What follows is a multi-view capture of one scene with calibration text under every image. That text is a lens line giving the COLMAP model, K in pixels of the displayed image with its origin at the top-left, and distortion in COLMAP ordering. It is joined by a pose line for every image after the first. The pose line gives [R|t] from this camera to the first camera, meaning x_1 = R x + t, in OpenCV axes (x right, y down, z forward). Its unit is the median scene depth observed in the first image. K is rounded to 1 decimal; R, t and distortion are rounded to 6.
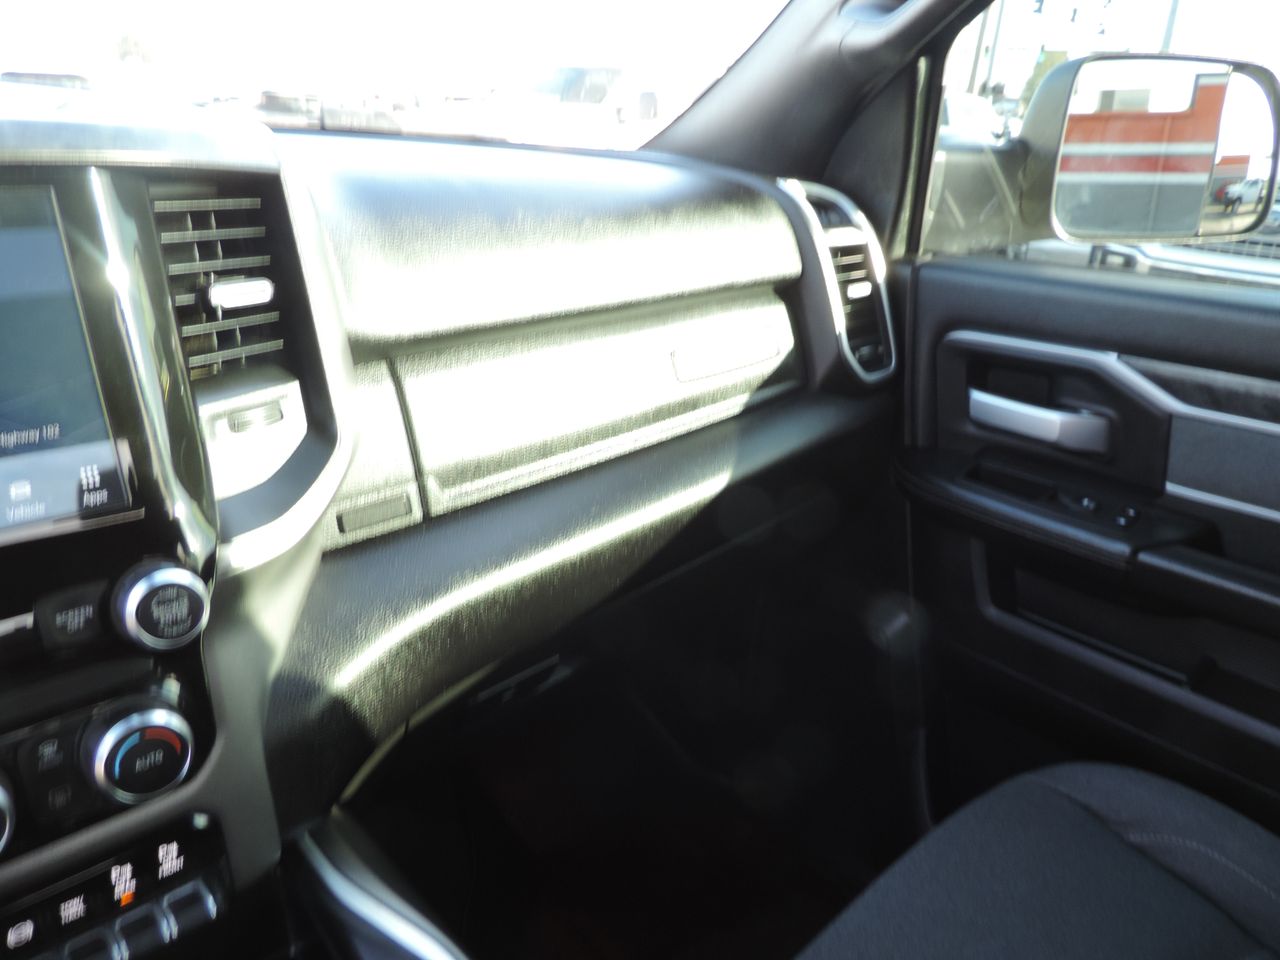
lens RADIAL K [[861.2, 0, 640.0], [0, 861.2, 480.0], [0, 0, 1]] dist [-0.003083, 0.008341]
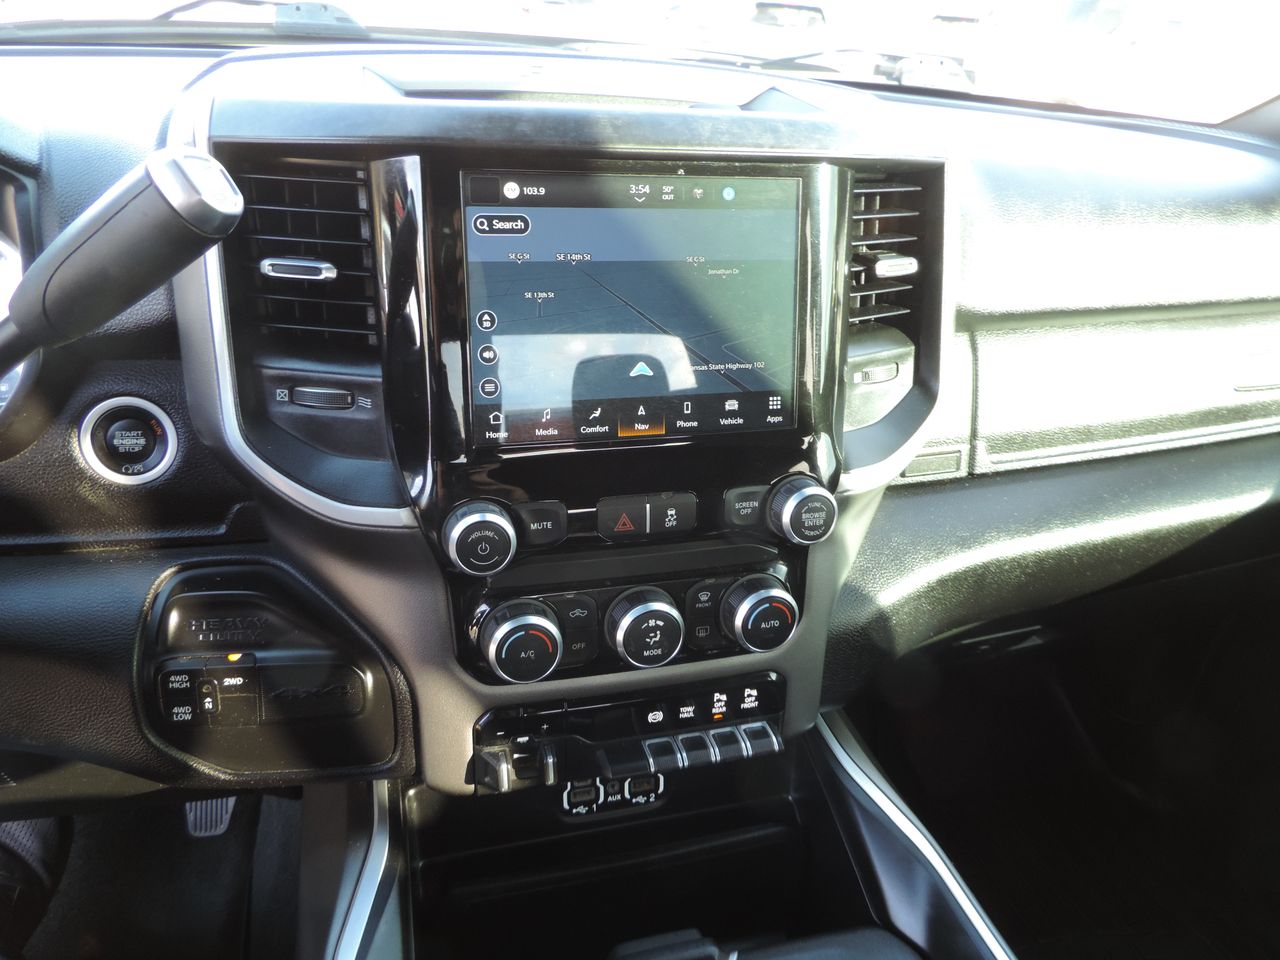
lens RADIAL K [[861.2, 0, 640.0], [0, 861.2, 480.0], [0, 0, 1]] dist [-0.003083, 0.008341]
pose [[0.905459, 0.211813, -0.367804, -0.264945], [-0.183184, 0.976732, 0.111526, 0.002678], [0.382868, -0.033606, 0.923192, -0.233763]]
